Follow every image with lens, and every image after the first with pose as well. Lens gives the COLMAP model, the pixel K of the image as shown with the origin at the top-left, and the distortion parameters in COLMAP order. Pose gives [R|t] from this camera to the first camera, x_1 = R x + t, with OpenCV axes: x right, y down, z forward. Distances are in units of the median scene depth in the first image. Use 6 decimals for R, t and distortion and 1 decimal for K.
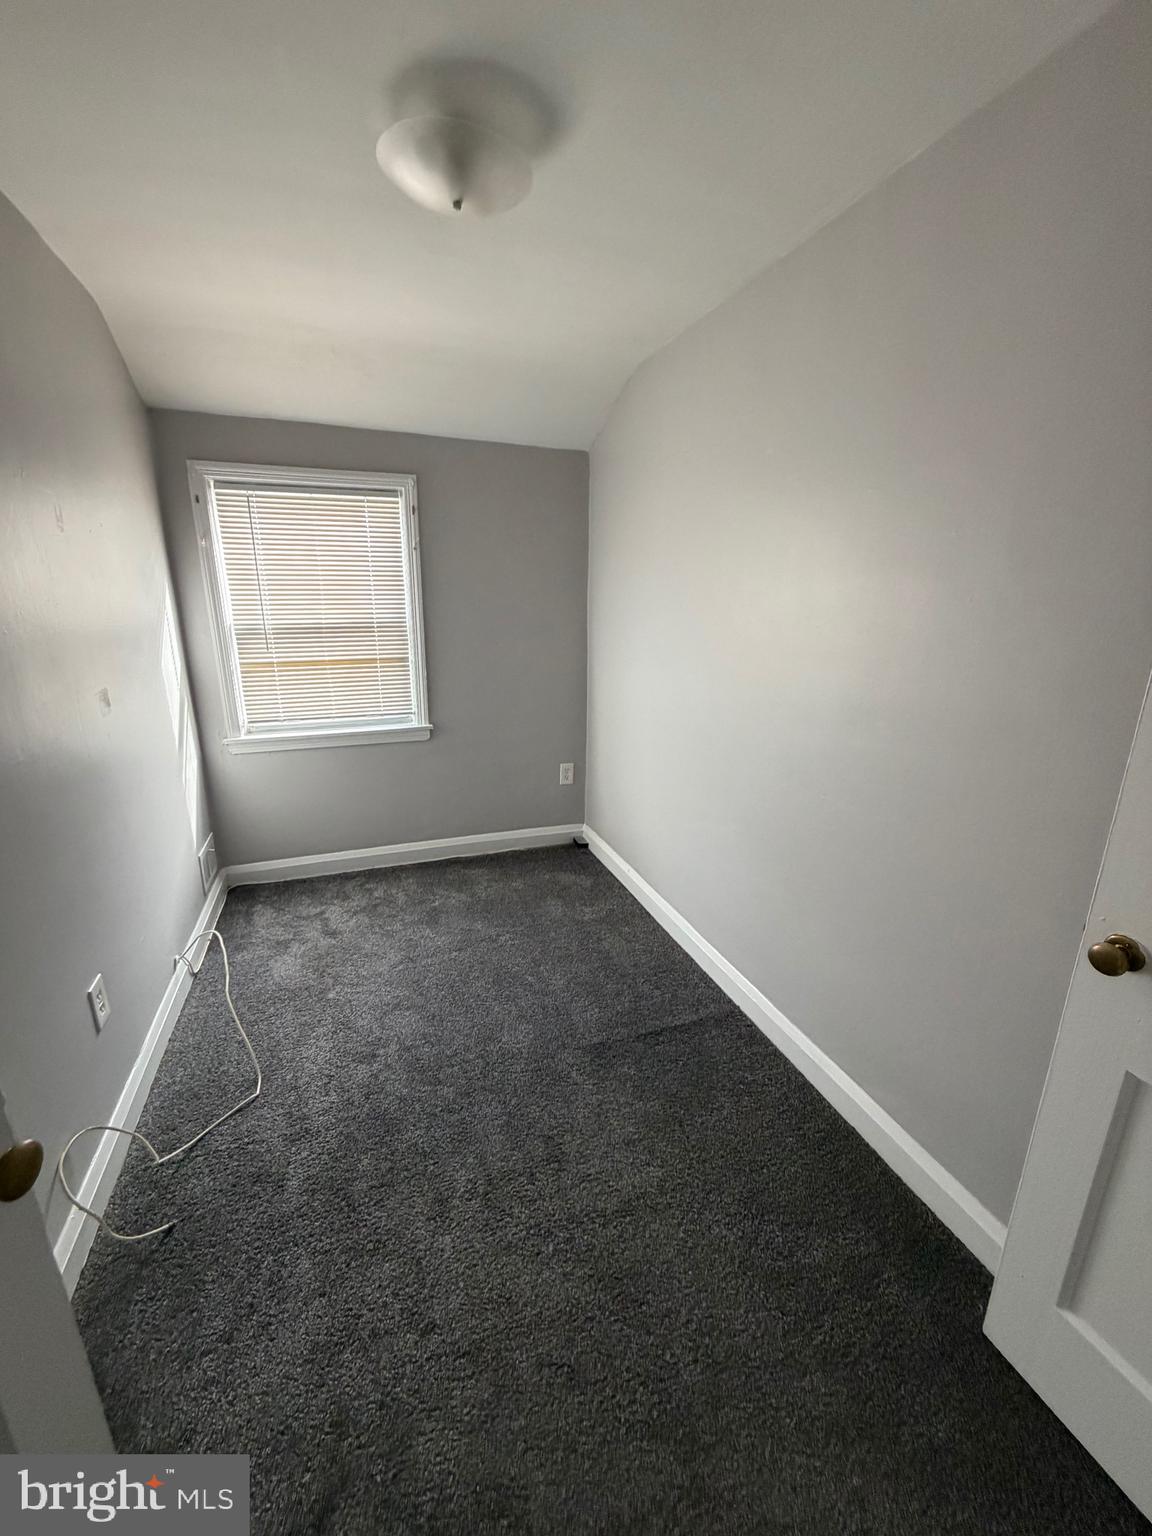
lens RADIAL K [[613.7, 0, 572.1], [0, 613.7, 768.8], [0, 0, 1]] dist [0.002318, -0.000833]
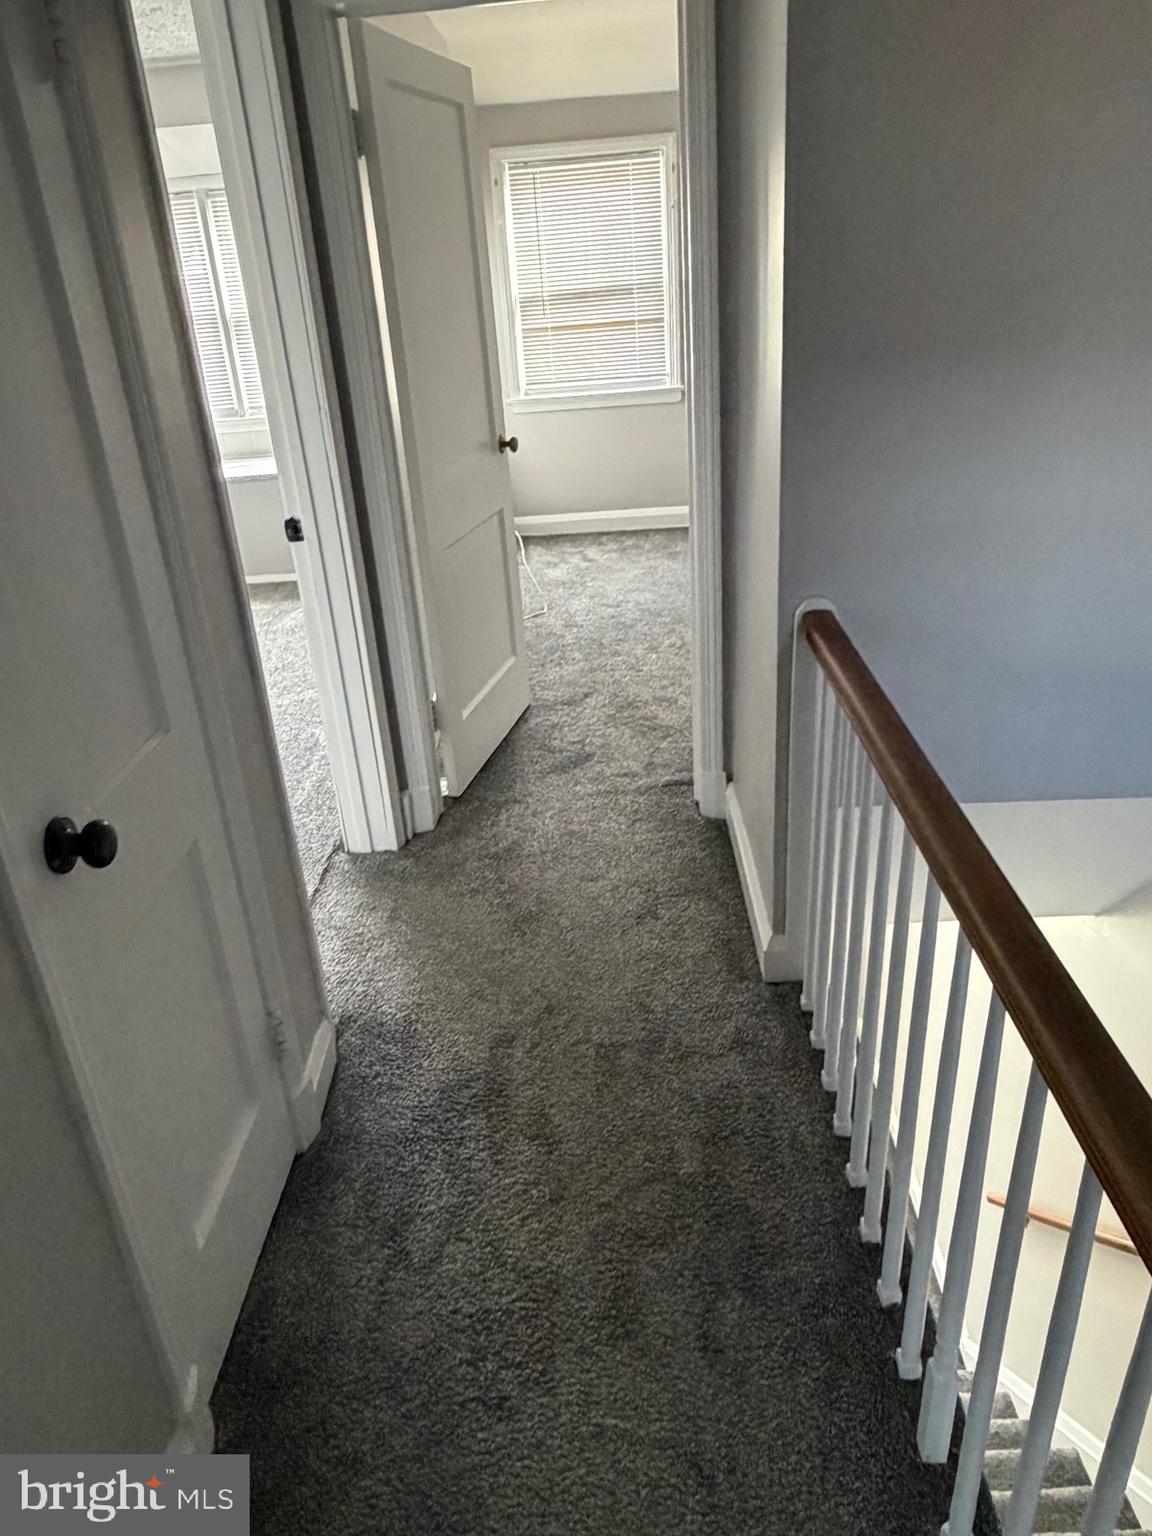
lens RADIAL K [[1066.1, 0, 568.6], [0, 1066.1, 769.1], [0, 0, 1]] dist [0.005412, 0.002219]
pose [[0.928456, 0.090684, -0.360201, 0.342124], [-0.027507, 0.983863, 0.176795, 0.287921], [0.370421, -0.154238, 0.915969, -0.942990]]
